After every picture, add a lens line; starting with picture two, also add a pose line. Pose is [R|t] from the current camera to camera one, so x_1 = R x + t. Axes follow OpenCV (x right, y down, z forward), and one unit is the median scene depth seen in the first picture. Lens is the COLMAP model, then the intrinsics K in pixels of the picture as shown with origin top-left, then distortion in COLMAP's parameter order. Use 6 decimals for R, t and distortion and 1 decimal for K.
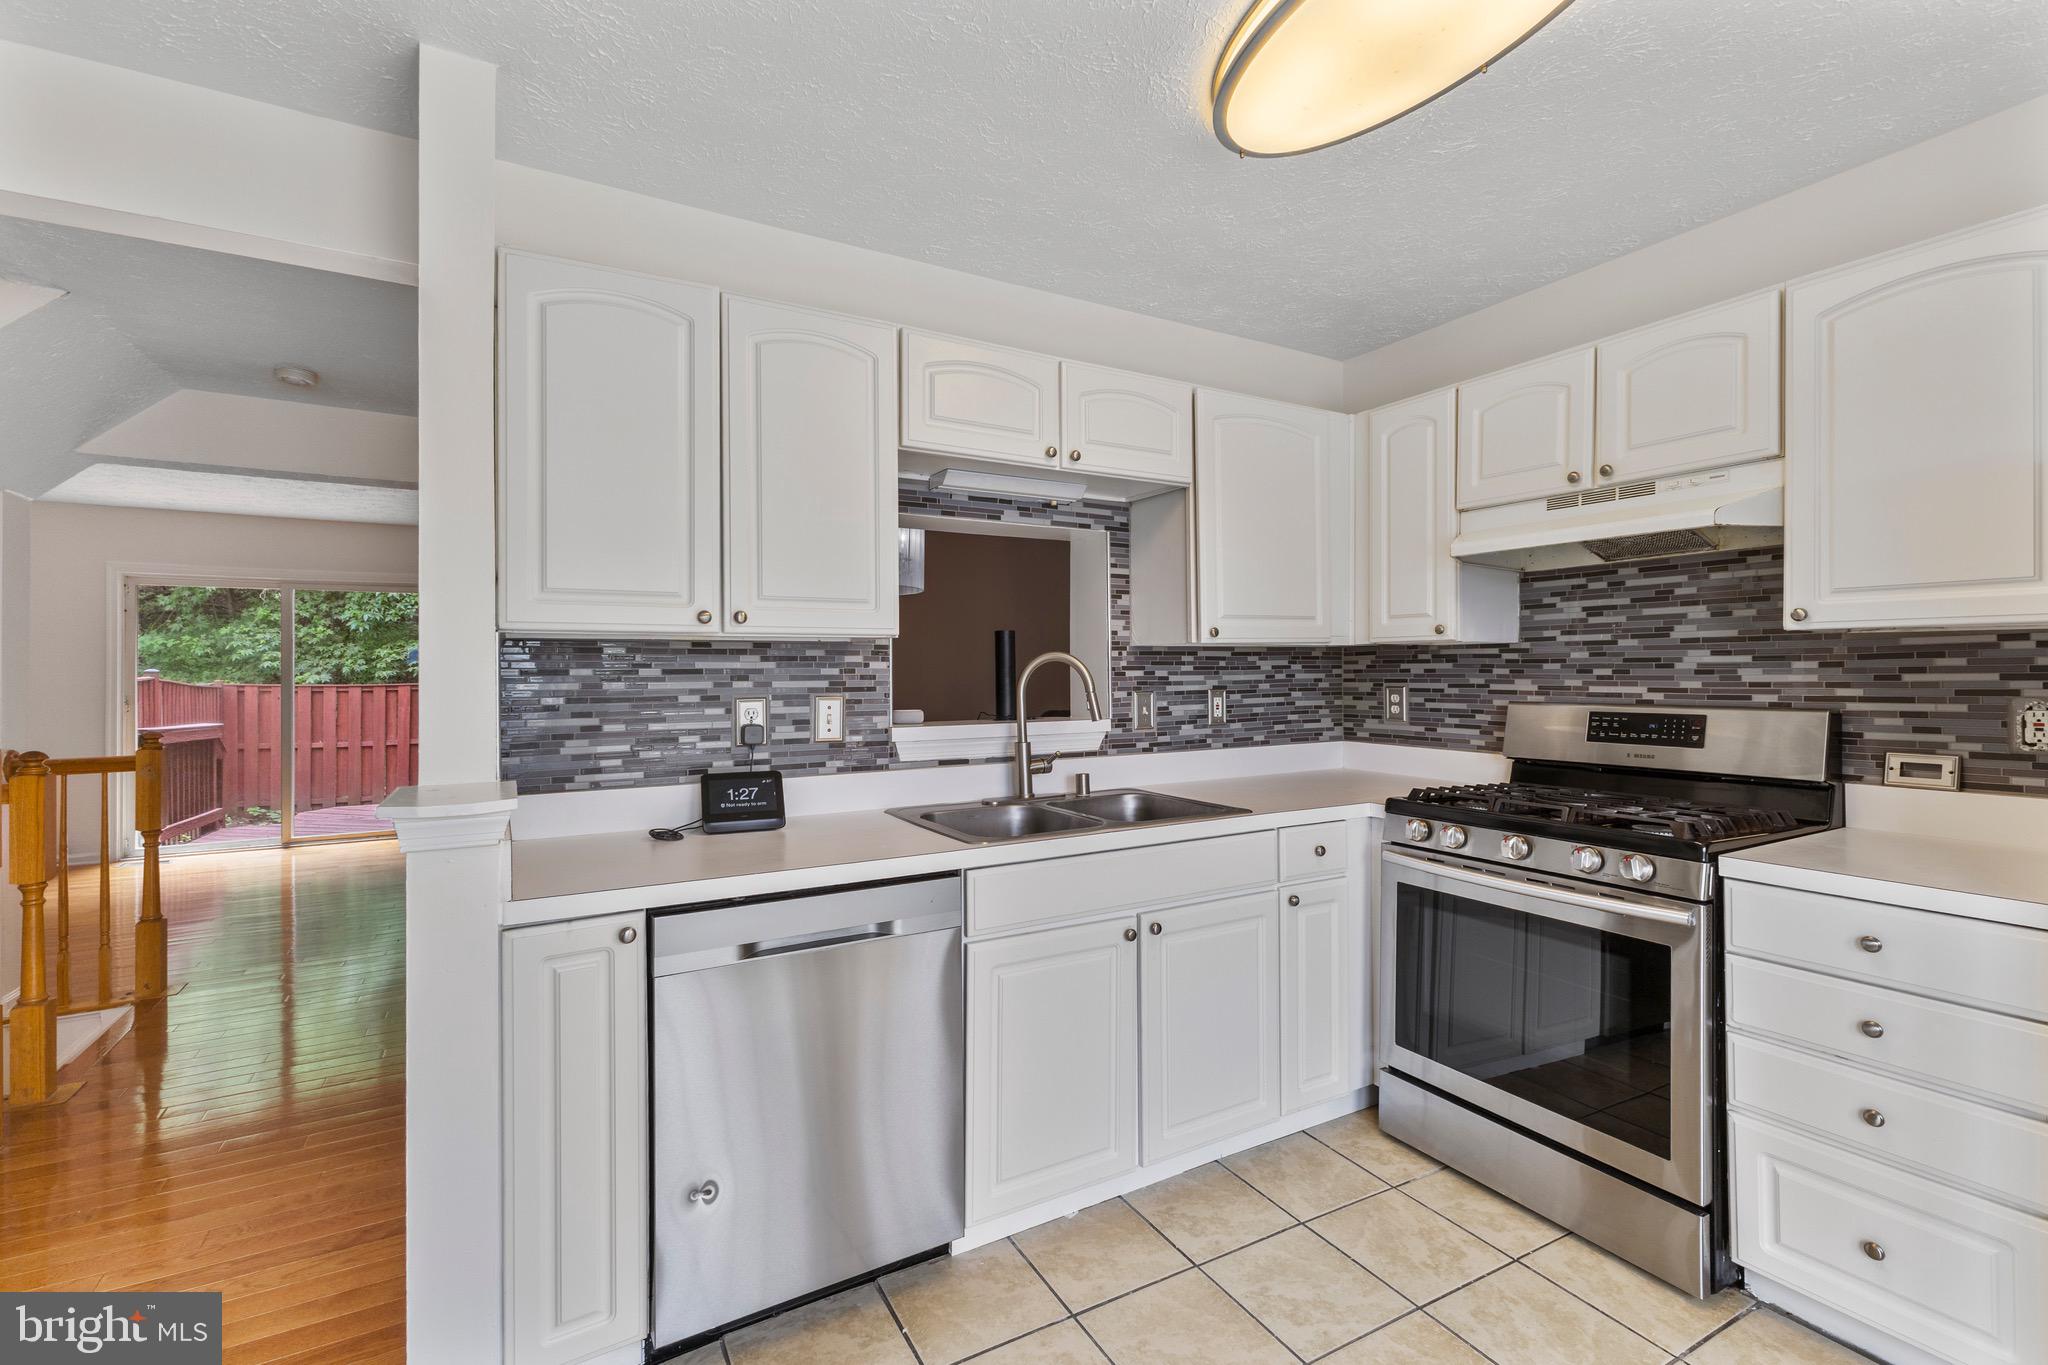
lens RADIAL K [[879.1, 0, 1016.8], [0, 879.1, 669.6], [0, 0, 1]] dist [0.000432, -0.000659]
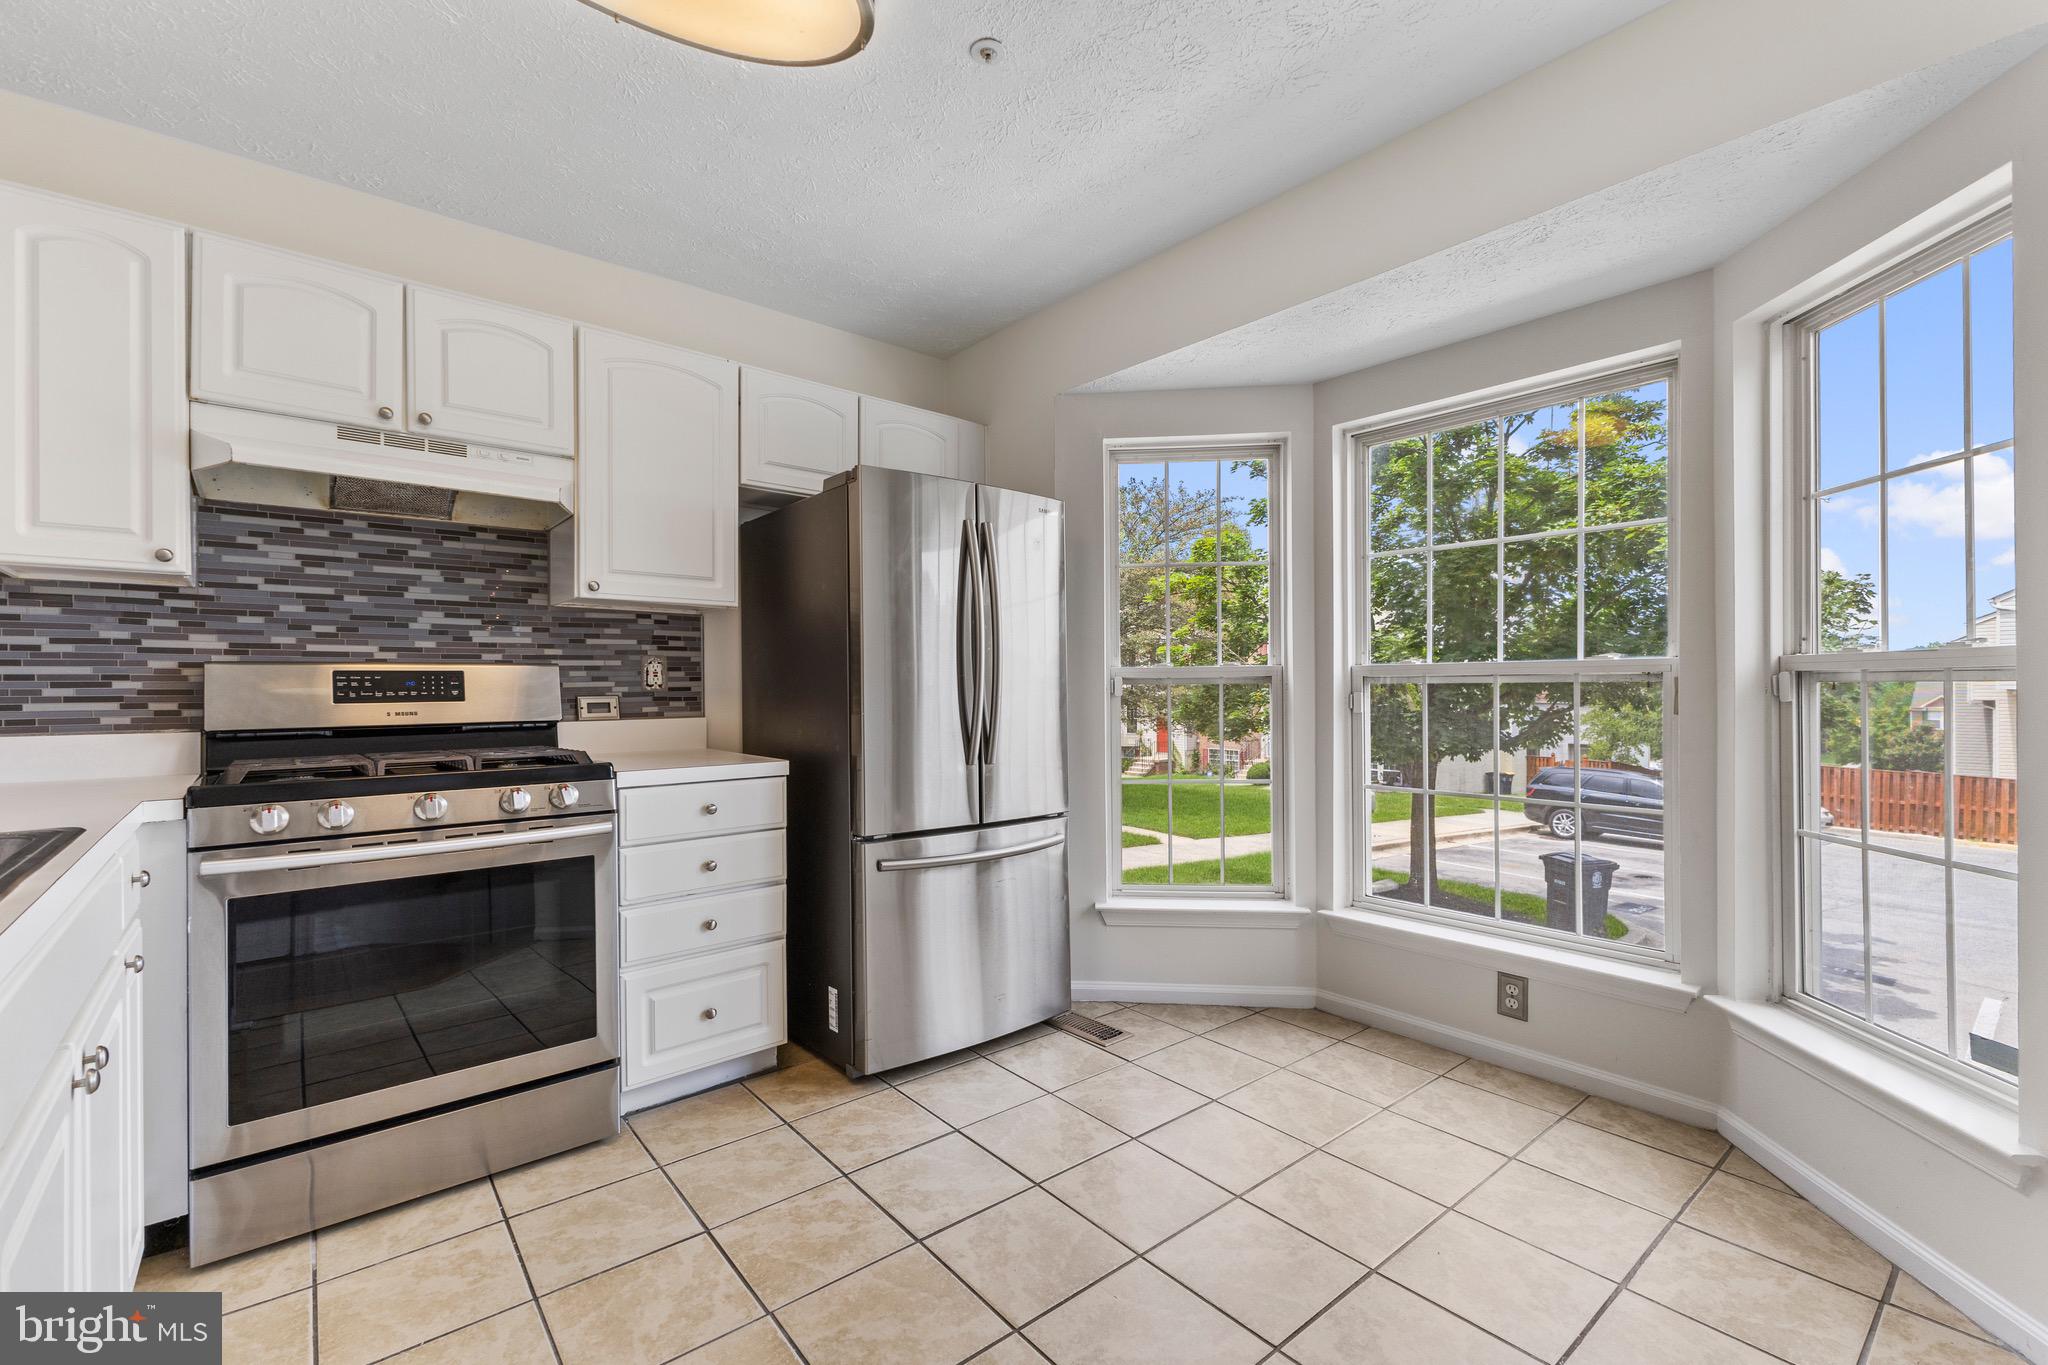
lens RADIAL K [[879.1, 0, 1016.0], [0, 879.1, 689.9], [0, 0, 1]] dist [0.000432, -0.000659]
pose [[-0.191065, -0.001093, 0.981577, -0.392700], [0.000401, 0.999999, 0.001192, 0.070267], [-0.981577, 0.000622, -0.191065, 0.507857]]
